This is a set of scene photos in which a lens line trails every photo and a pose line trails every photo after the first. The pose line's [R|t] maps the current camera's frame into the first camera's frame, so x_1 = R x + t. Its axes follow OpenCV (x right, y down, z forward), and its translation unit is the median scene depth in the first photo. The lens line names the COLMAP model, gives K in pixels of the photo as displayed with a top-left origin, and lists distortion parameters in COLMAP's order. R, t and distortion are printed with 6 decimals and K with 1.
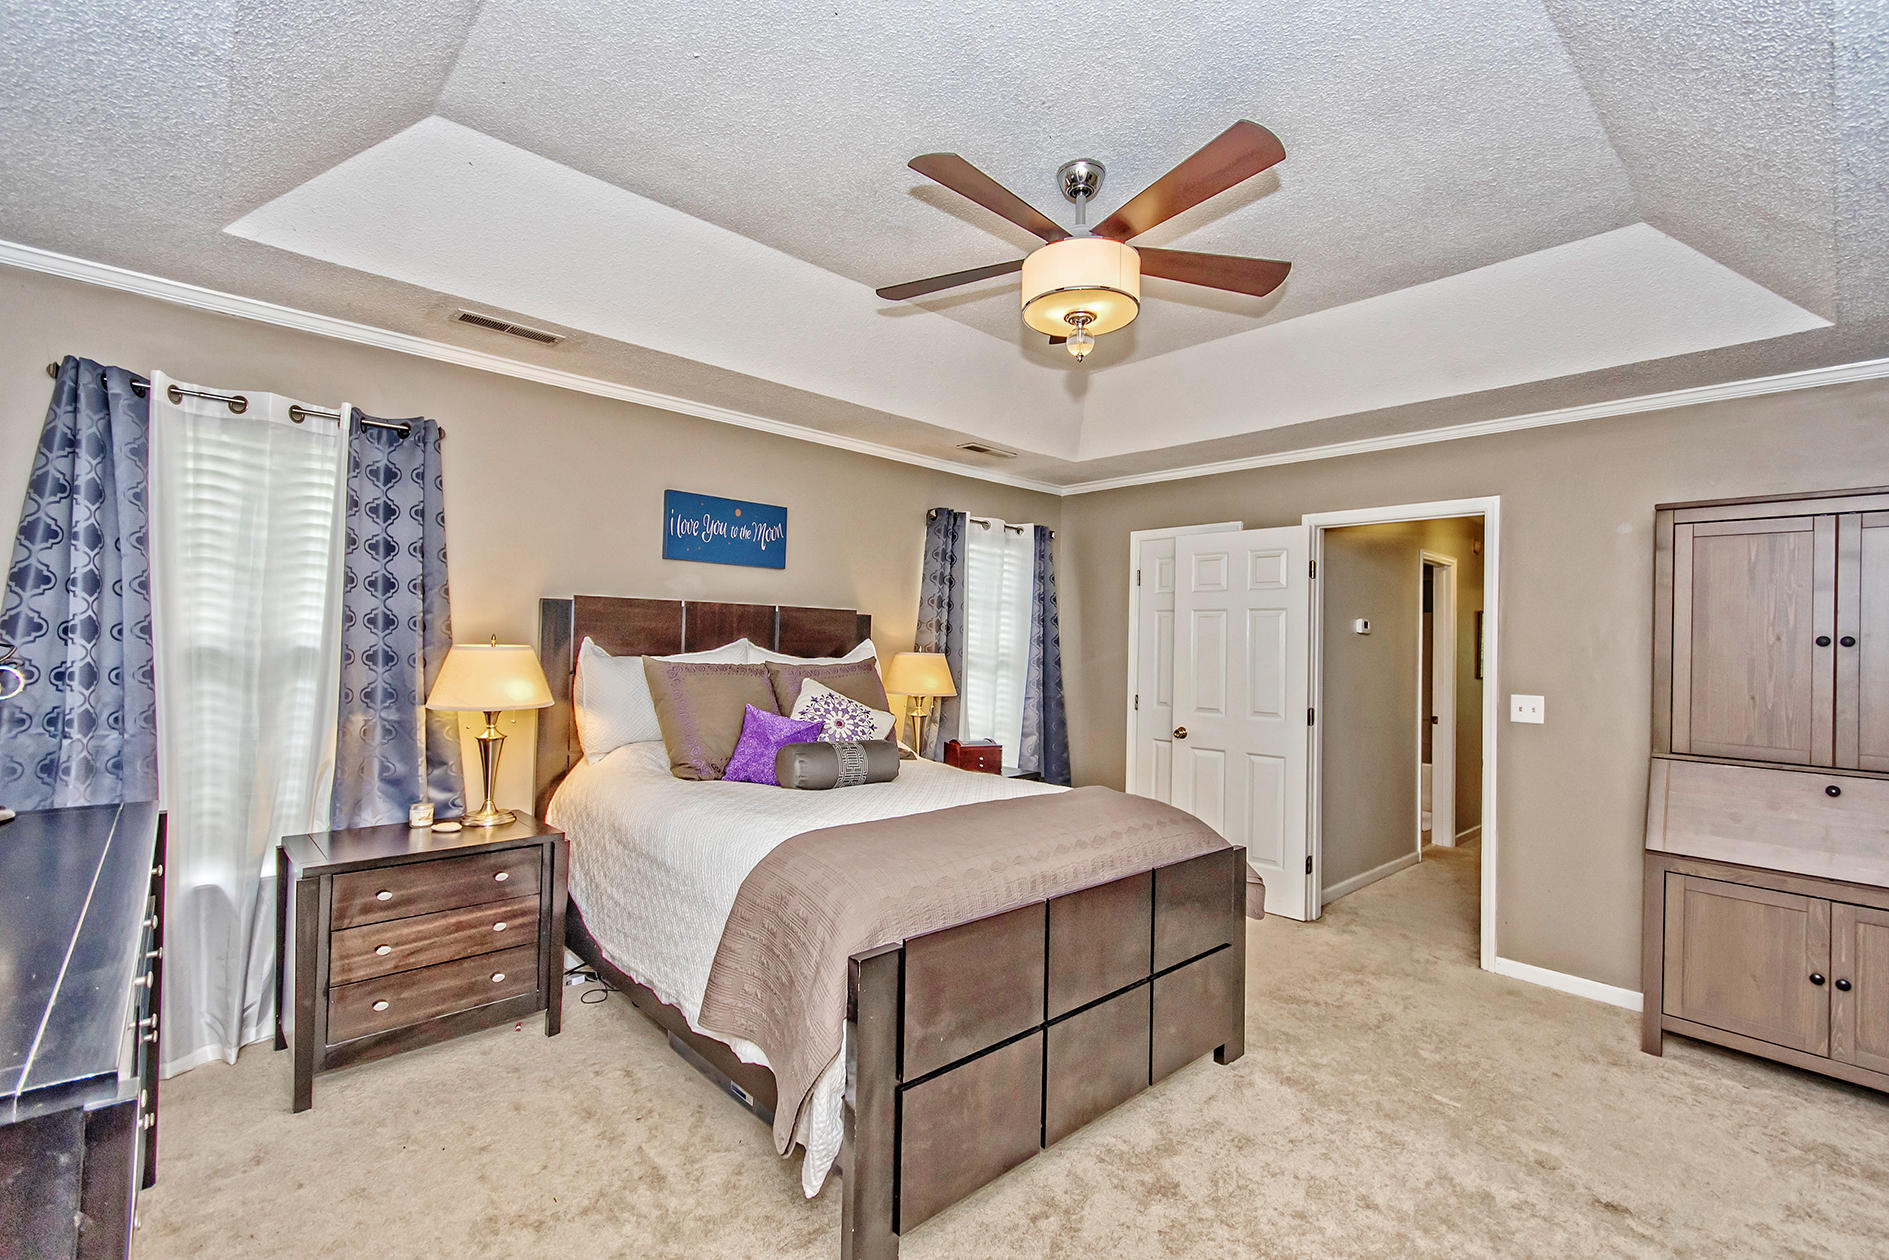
lens RADIAL K [[827.3, 0, 955.2], [0, 827.3, 606.9], [0, 0, 1]] dist [-0.015658, -0.000303]
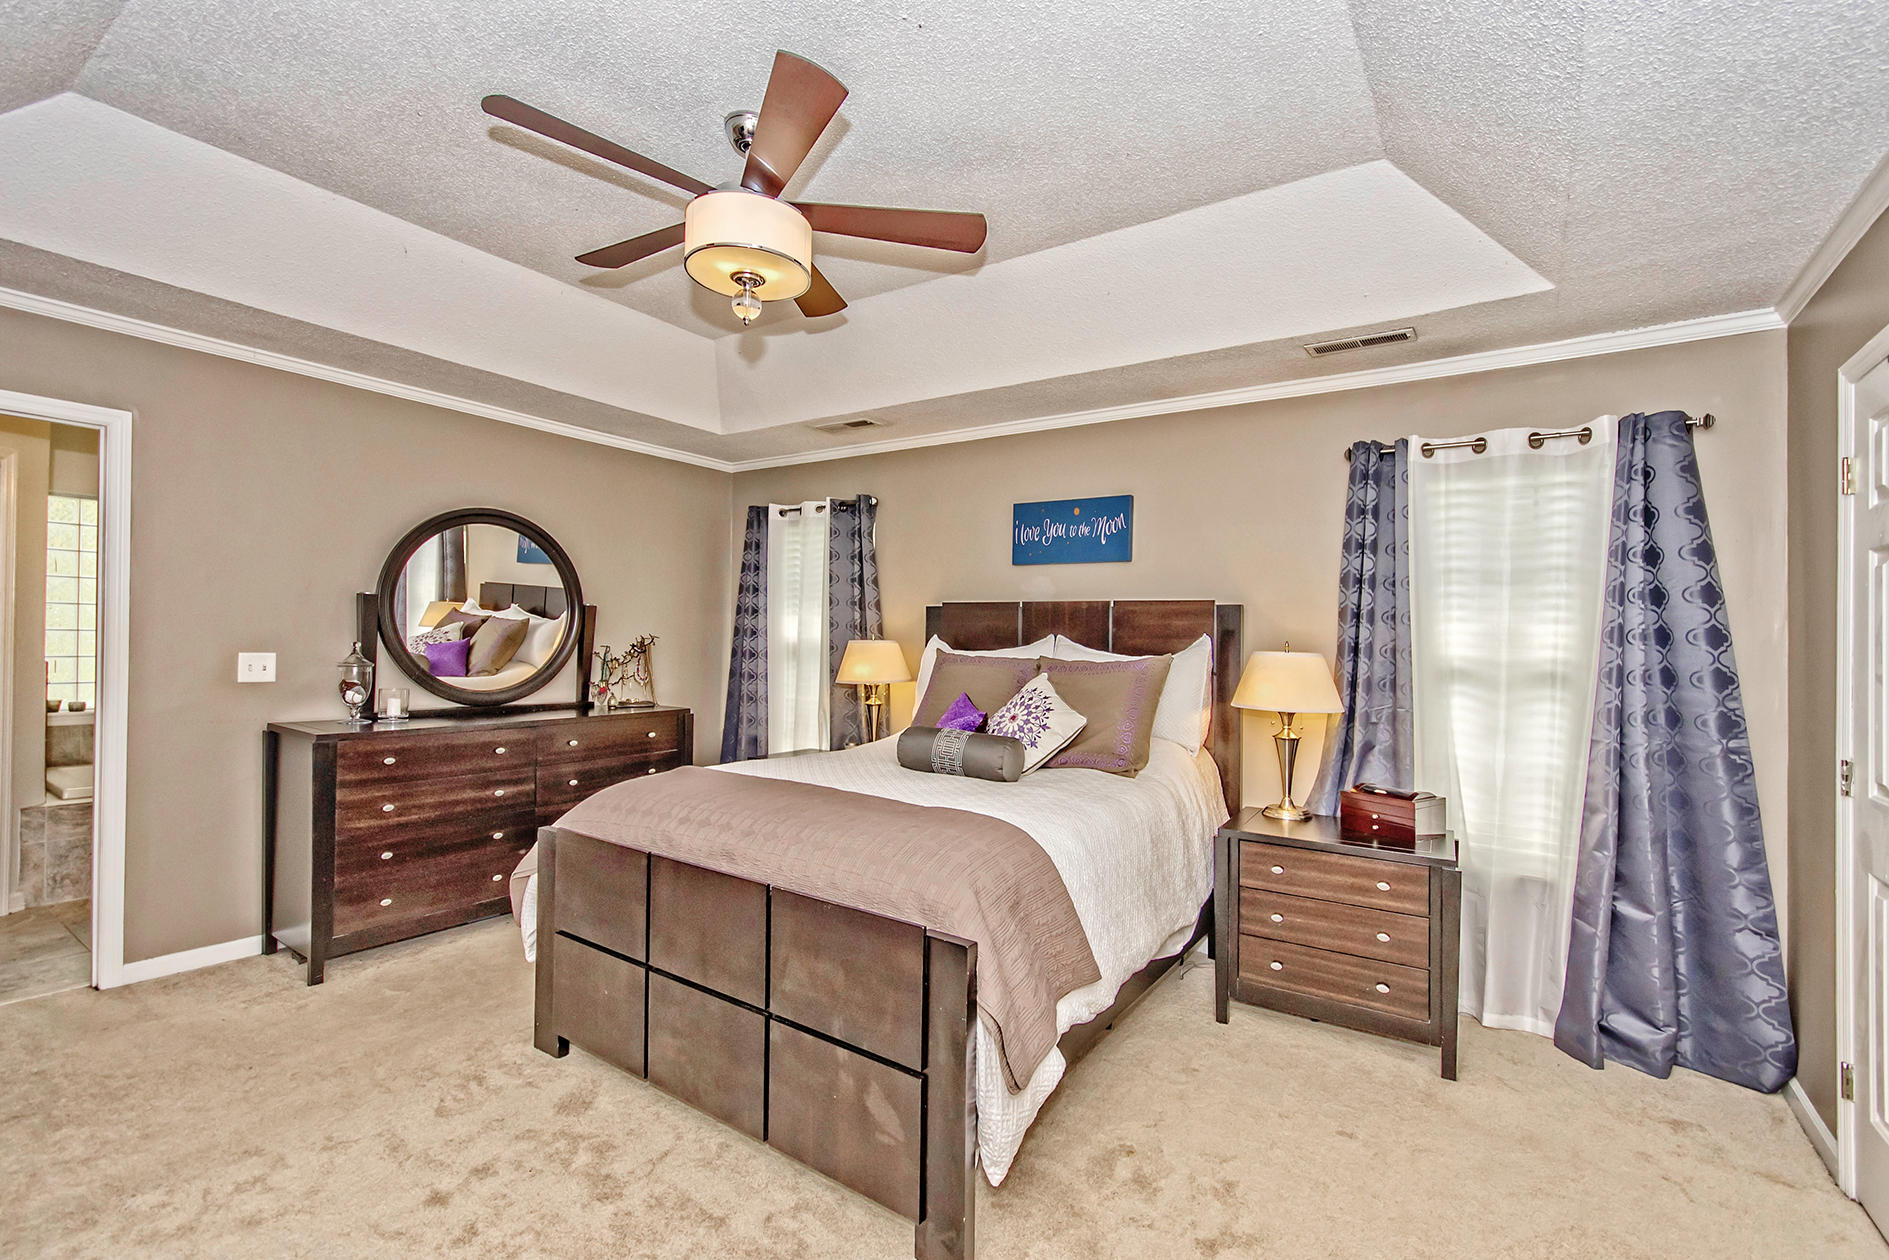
lens RADIAL K [[832.7, 0, 973.7], [0, 832.7, 633.4], [0, 0, 1]] dist [0.018307, 0.000061]
pose [[0.225475, -0.019976, -0.974044, 0.701033], [0.026658, 0.999542, -0.014328, 0.047494], [0.973884, -0.022735, 0.225904, 0.632562]]
